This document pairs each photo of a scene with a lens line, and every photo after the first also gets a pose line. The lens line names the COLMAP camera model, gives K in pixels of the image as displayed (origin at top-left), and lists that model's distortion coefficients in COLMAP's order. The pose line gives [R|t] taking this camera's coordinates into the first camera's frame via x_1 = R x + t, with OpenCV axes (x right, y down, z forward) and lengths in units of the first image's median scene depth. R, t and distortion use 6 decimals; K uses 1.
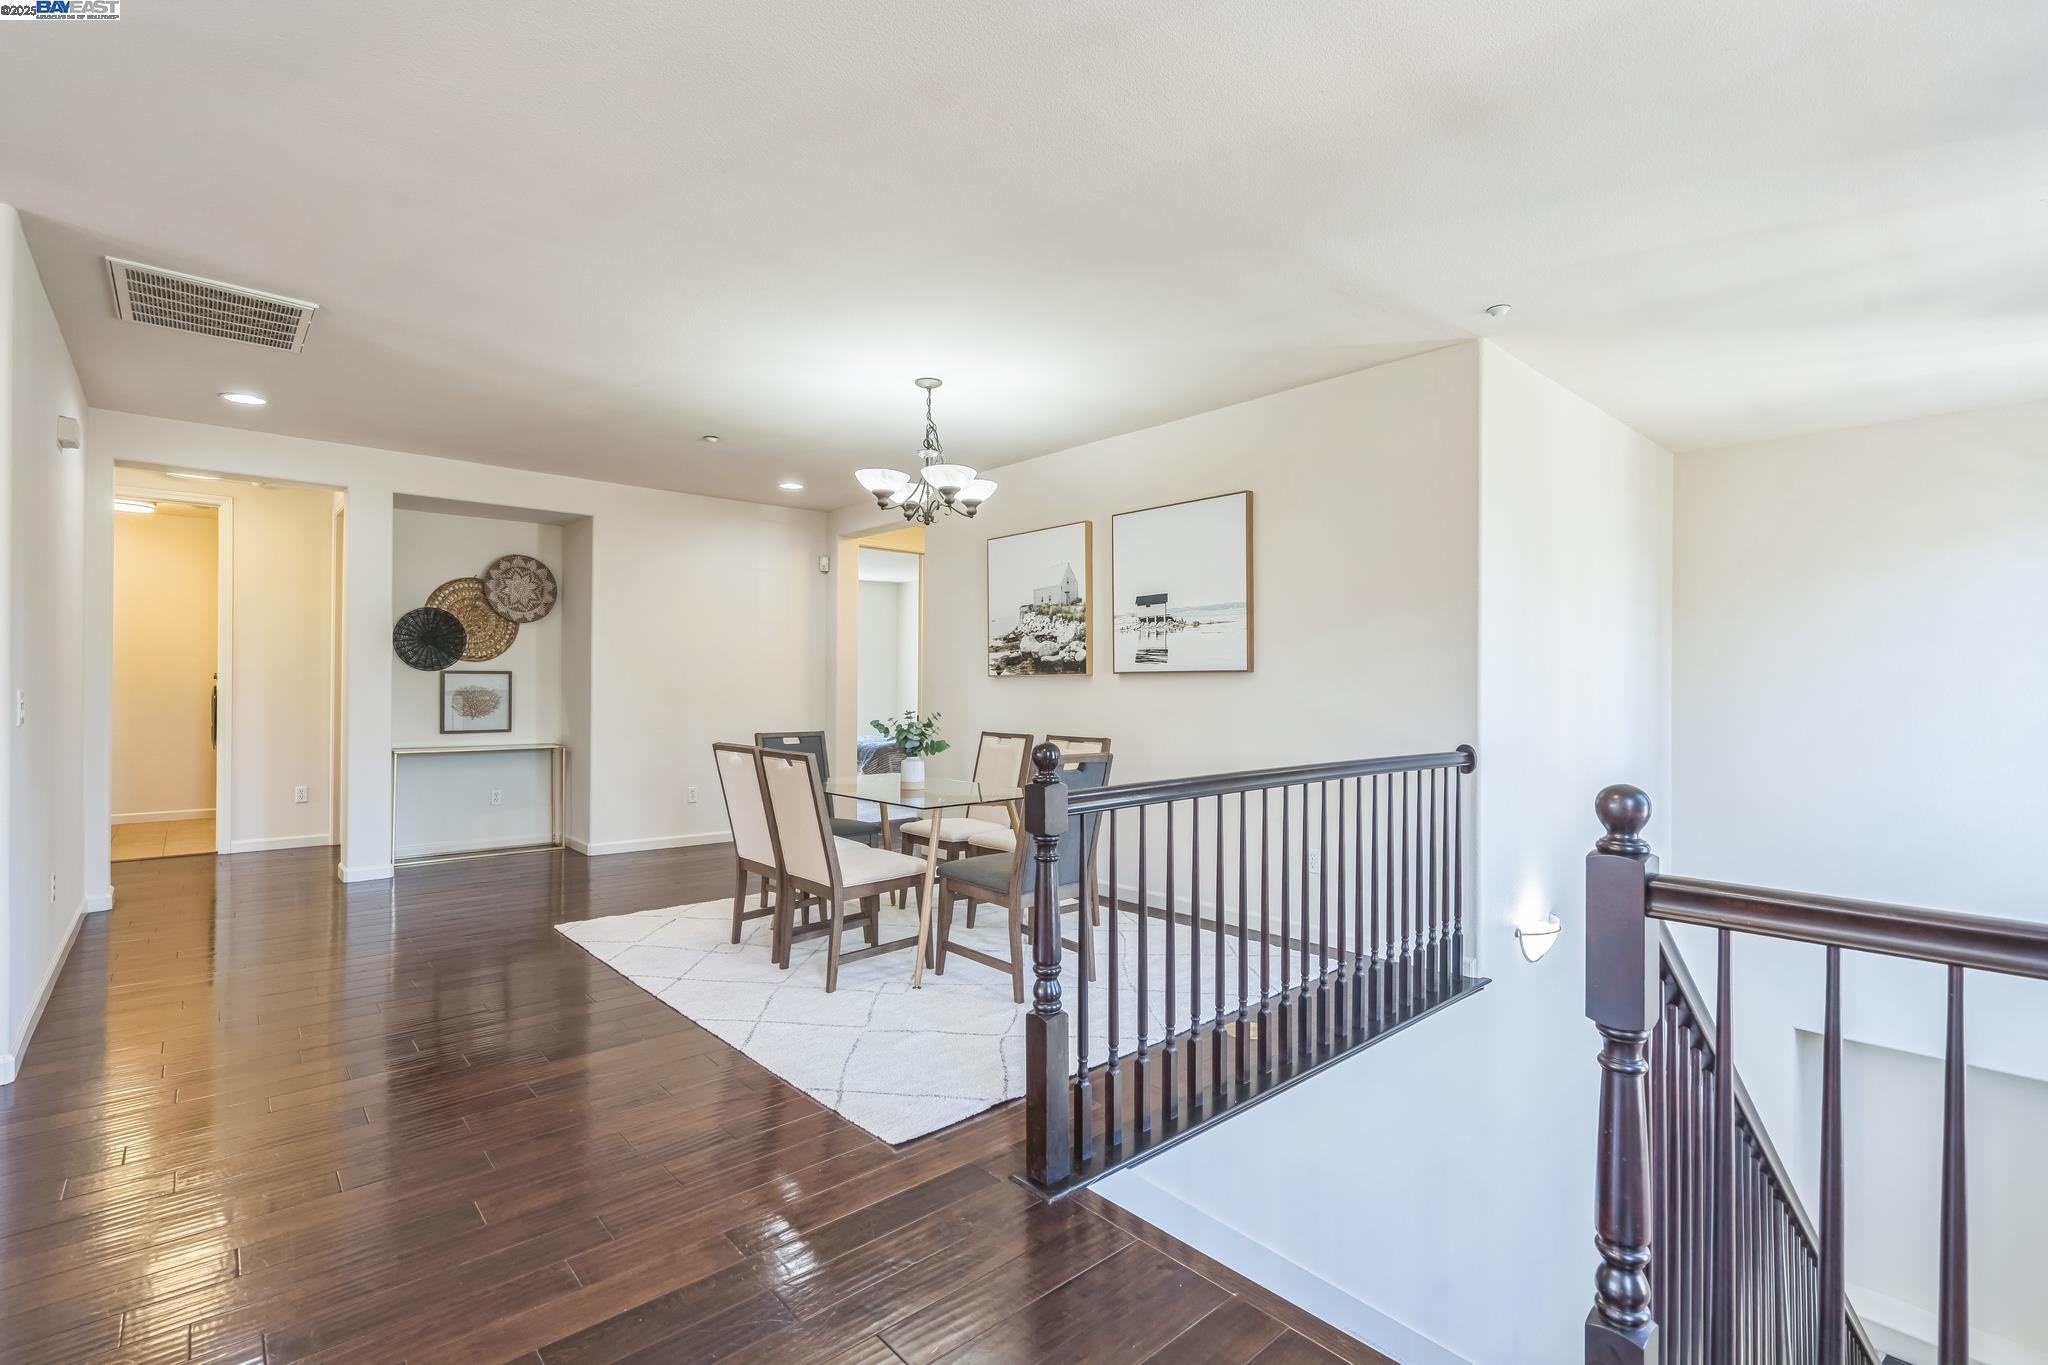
lens RADIAL K [[922.7, 0, 1026.3], [0, 922.7, 683.2], [0, 0, 1]] dist [0.000215, -0.000097]
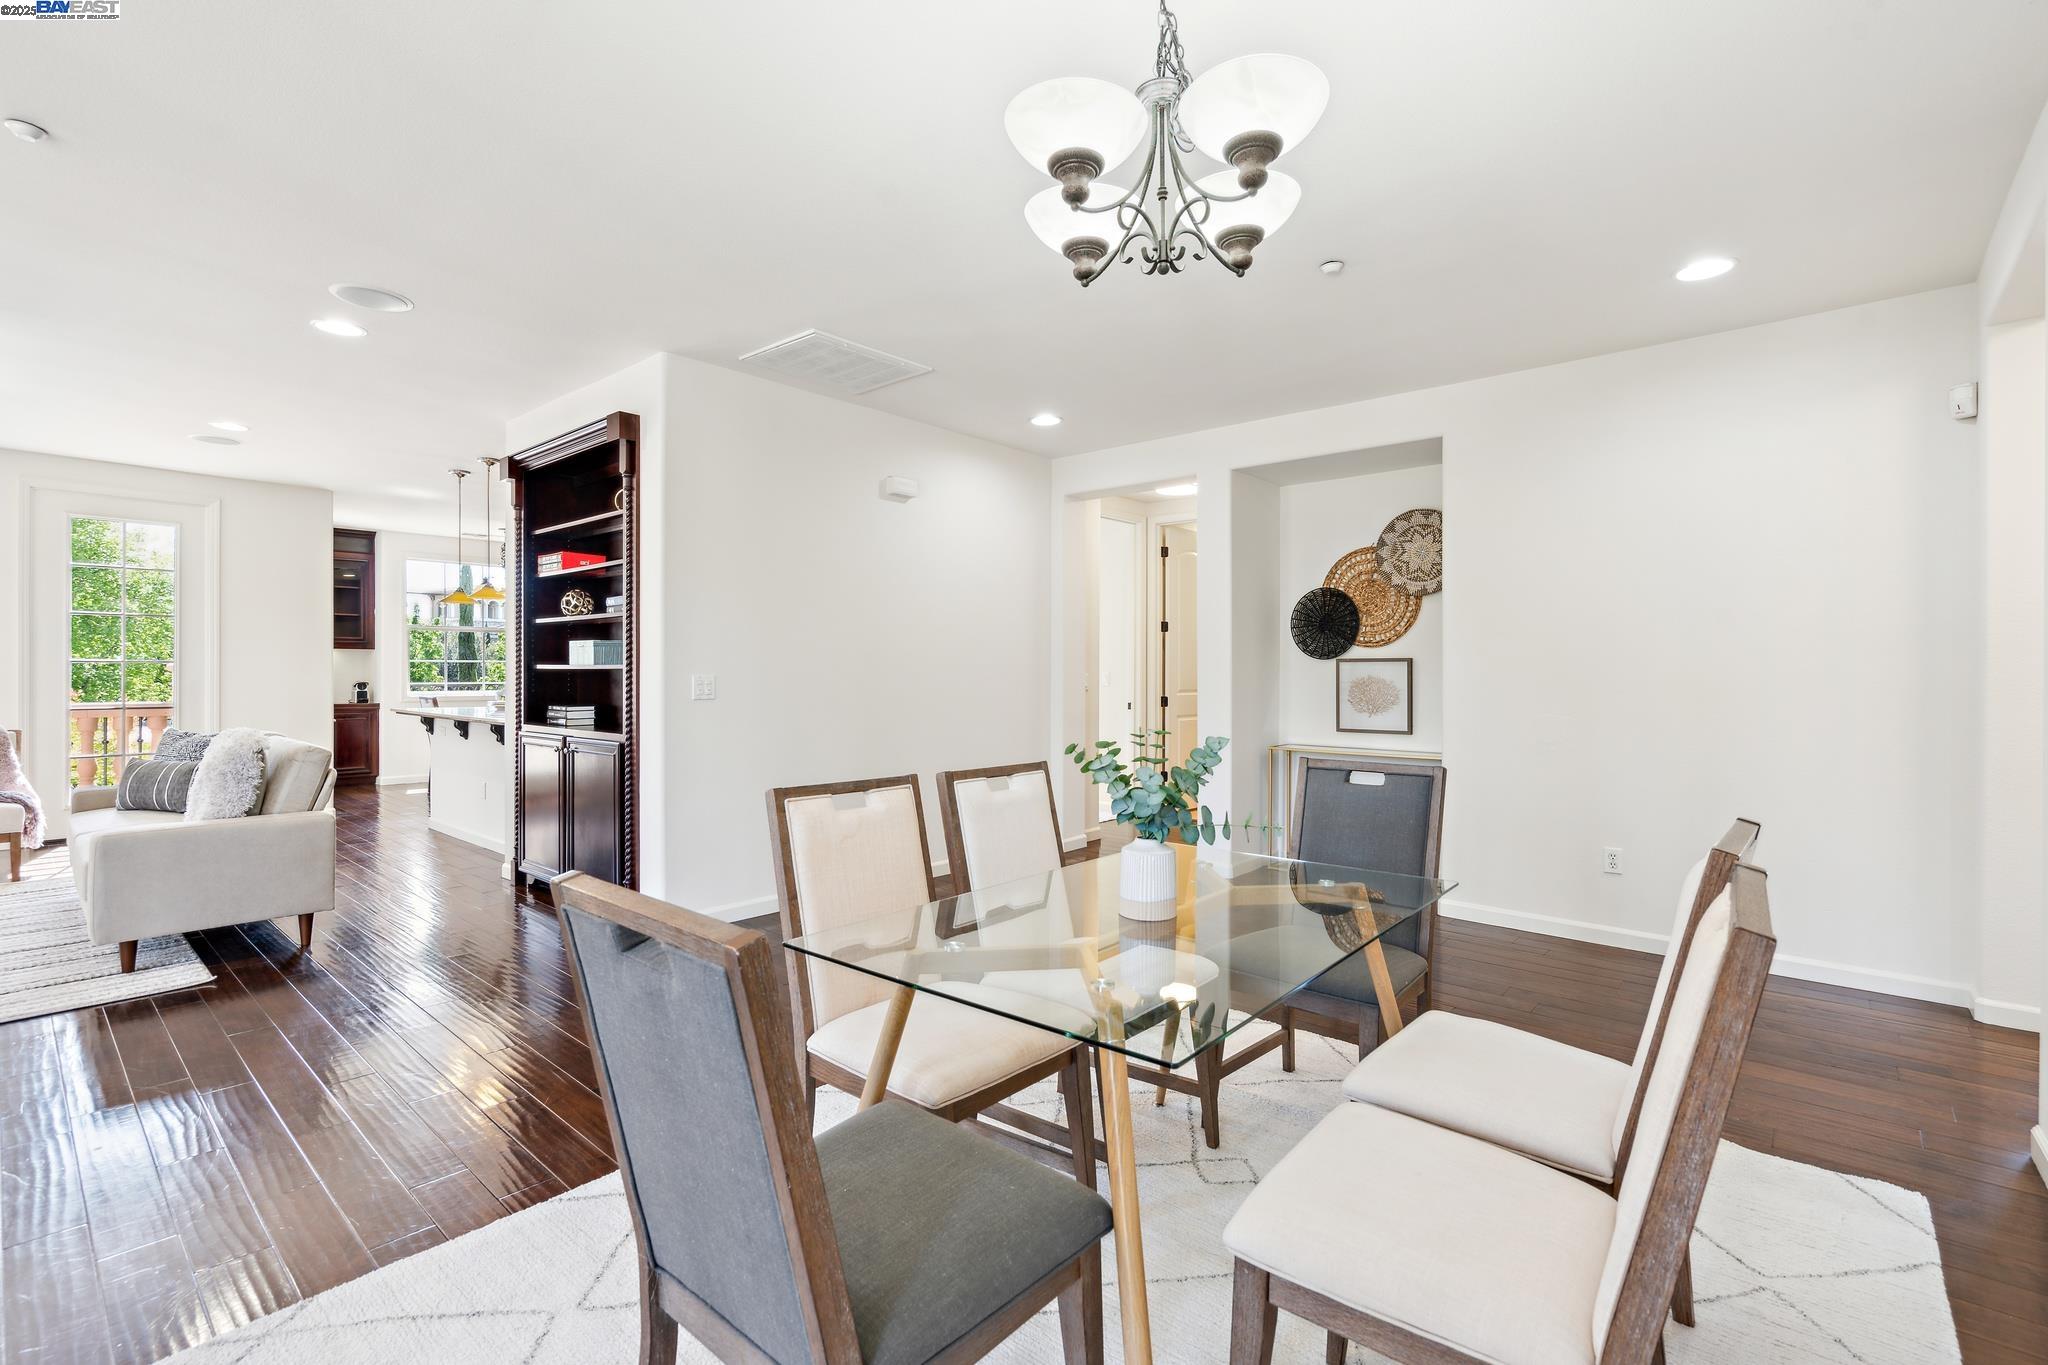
lens RADIAL K [[922.7, 0, 1025.6], [0, 922.7, 673.3], [0, 0, 1]] dist [0.000215, -0.000097]
pose [[0.126438, -0.002341, -0.991972, 0.187815], [-0.007253, 0.999968, -0.003285, 0.004850], [0.991948, 0.007610, 0.126417, 0.589555]]
